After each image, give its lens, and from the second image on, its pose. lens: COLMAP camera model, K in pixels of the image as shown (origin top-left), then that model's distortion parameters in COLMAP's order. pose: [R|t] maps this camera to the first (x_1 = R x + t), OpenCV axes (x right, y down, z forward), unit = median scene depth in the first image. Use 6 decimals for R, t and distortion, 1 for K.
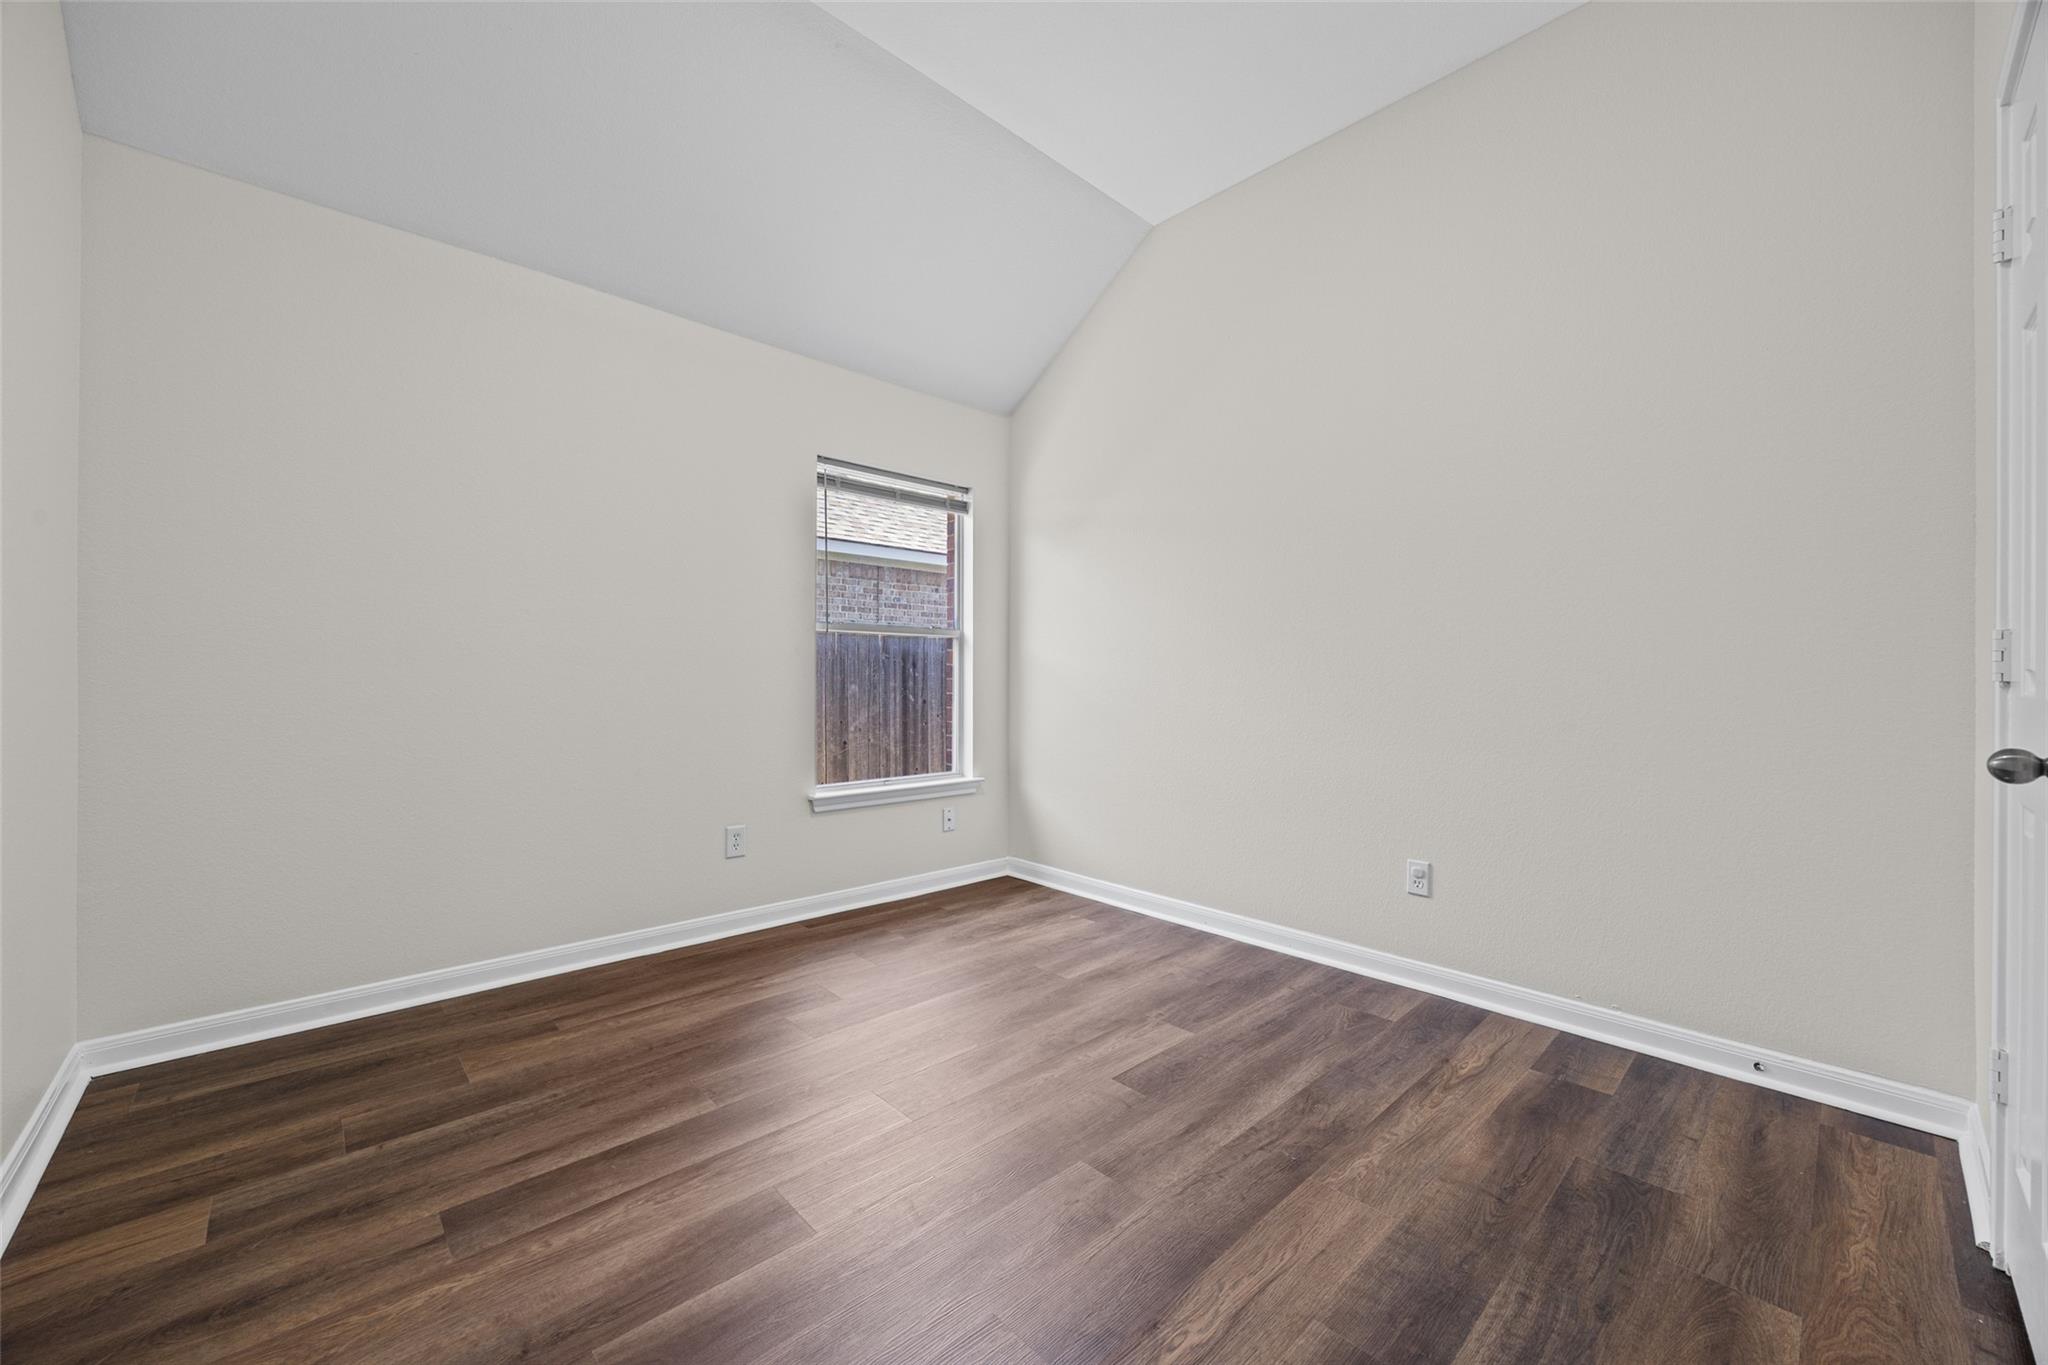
lens RADIAL K [[777.3, 0, 1015.0], [0, 777.3, 678.4], [0, 0, 1]] dist [-0.004265, 0.000369]
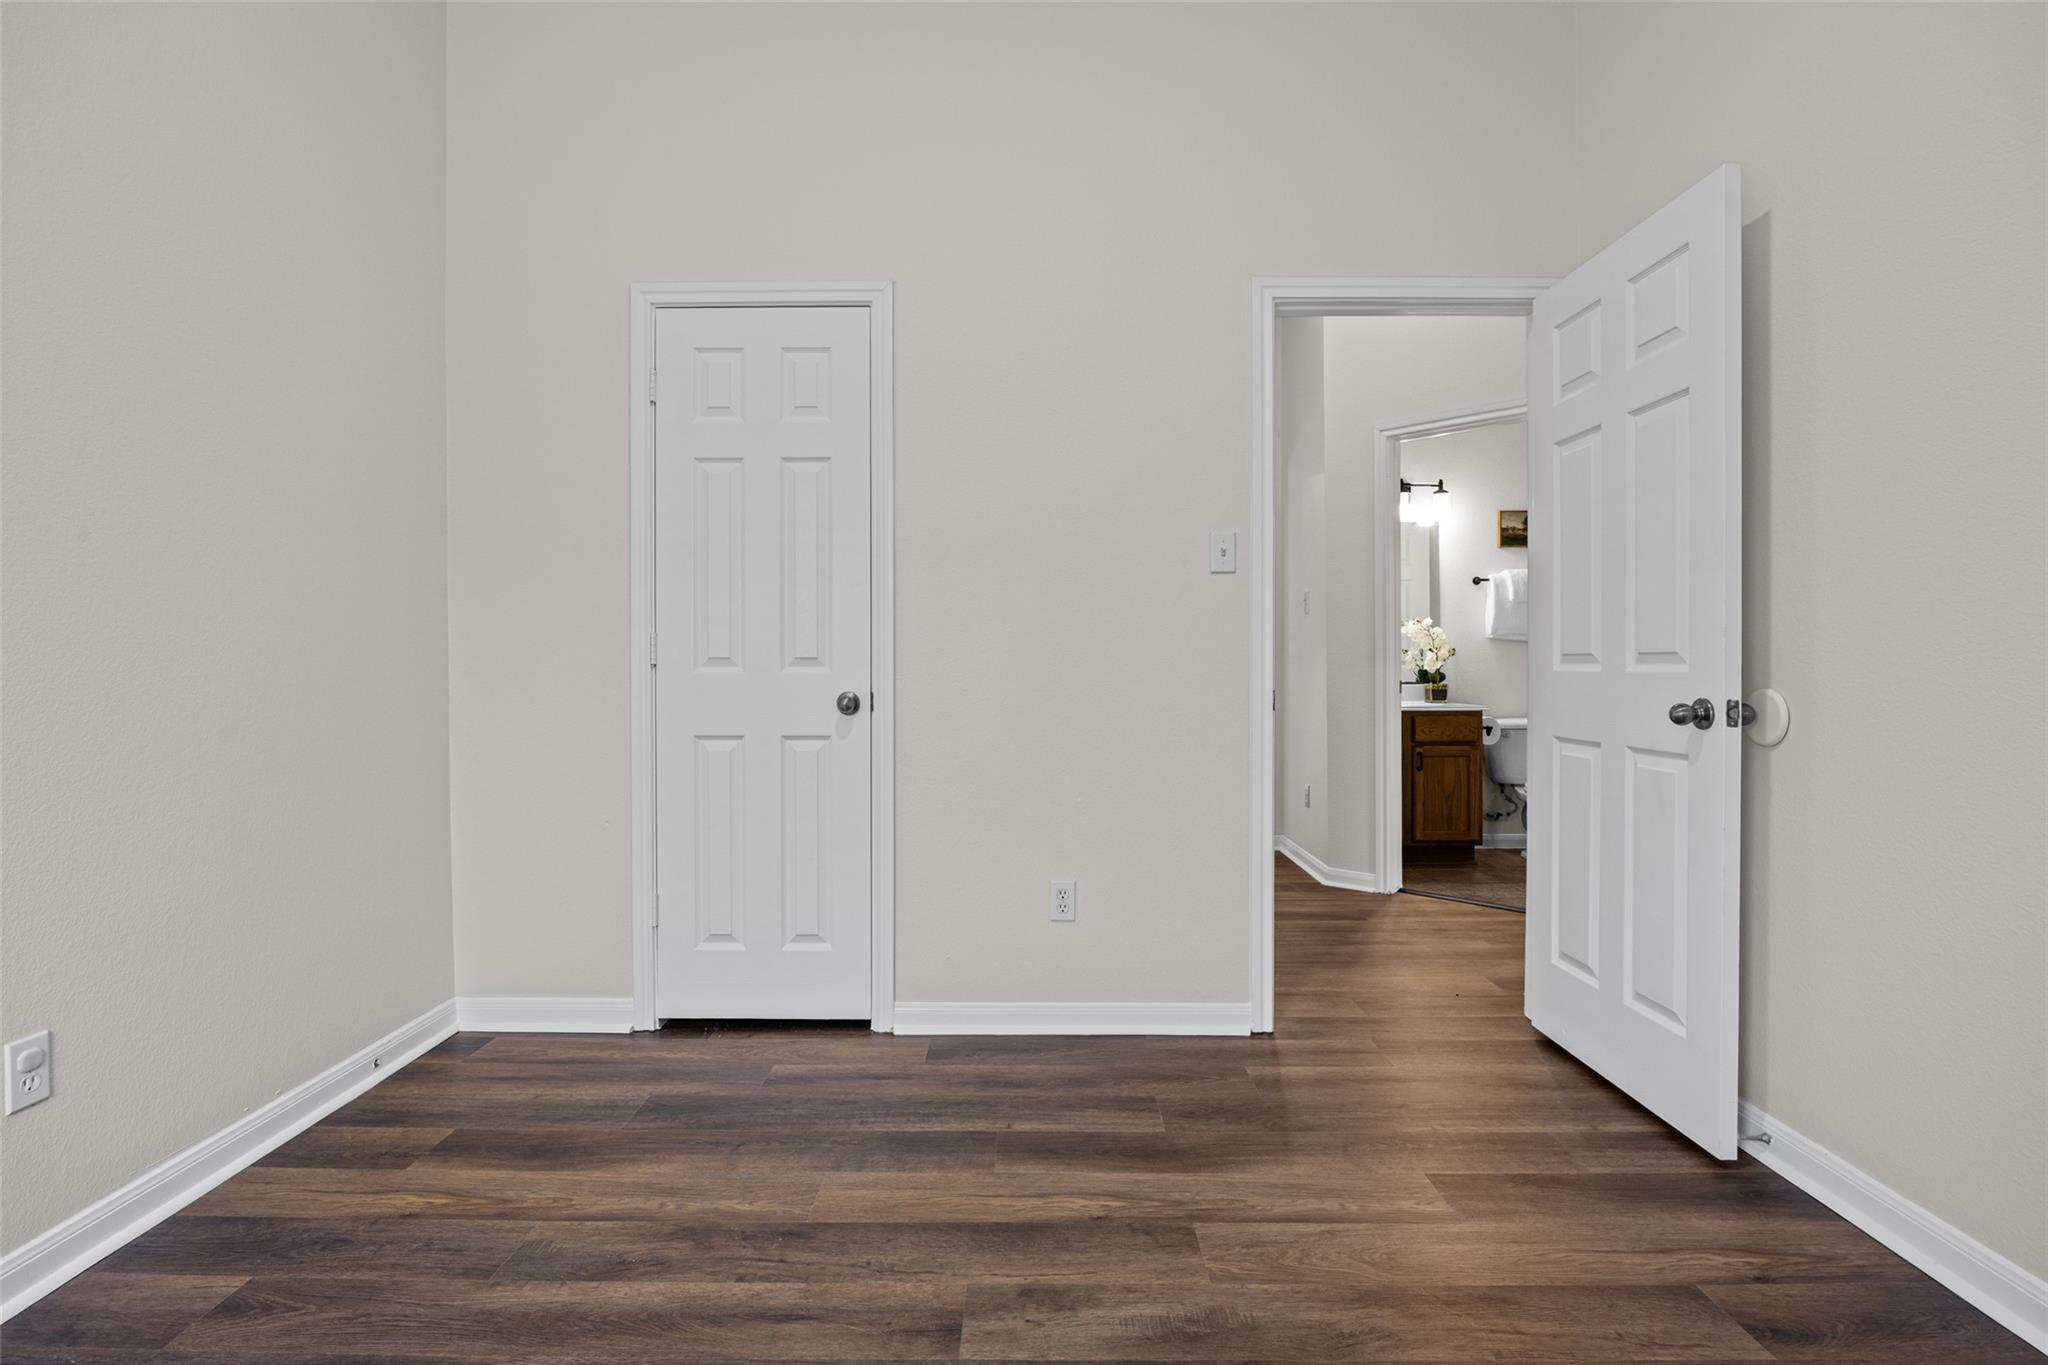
lens RADIAL K [[964.2, 0, 1016.0], [0, 964.2, 668.9], [0, 0, 1]] dist [-0.004984, -0.000883]
pose [[-0.716220, -0.006615, 0.697843, -0.510050], [-0.001443, 0.999967, 0.007997, -0.005135], [-0.697873, 0.004721, -0.716206, 1.464231]]
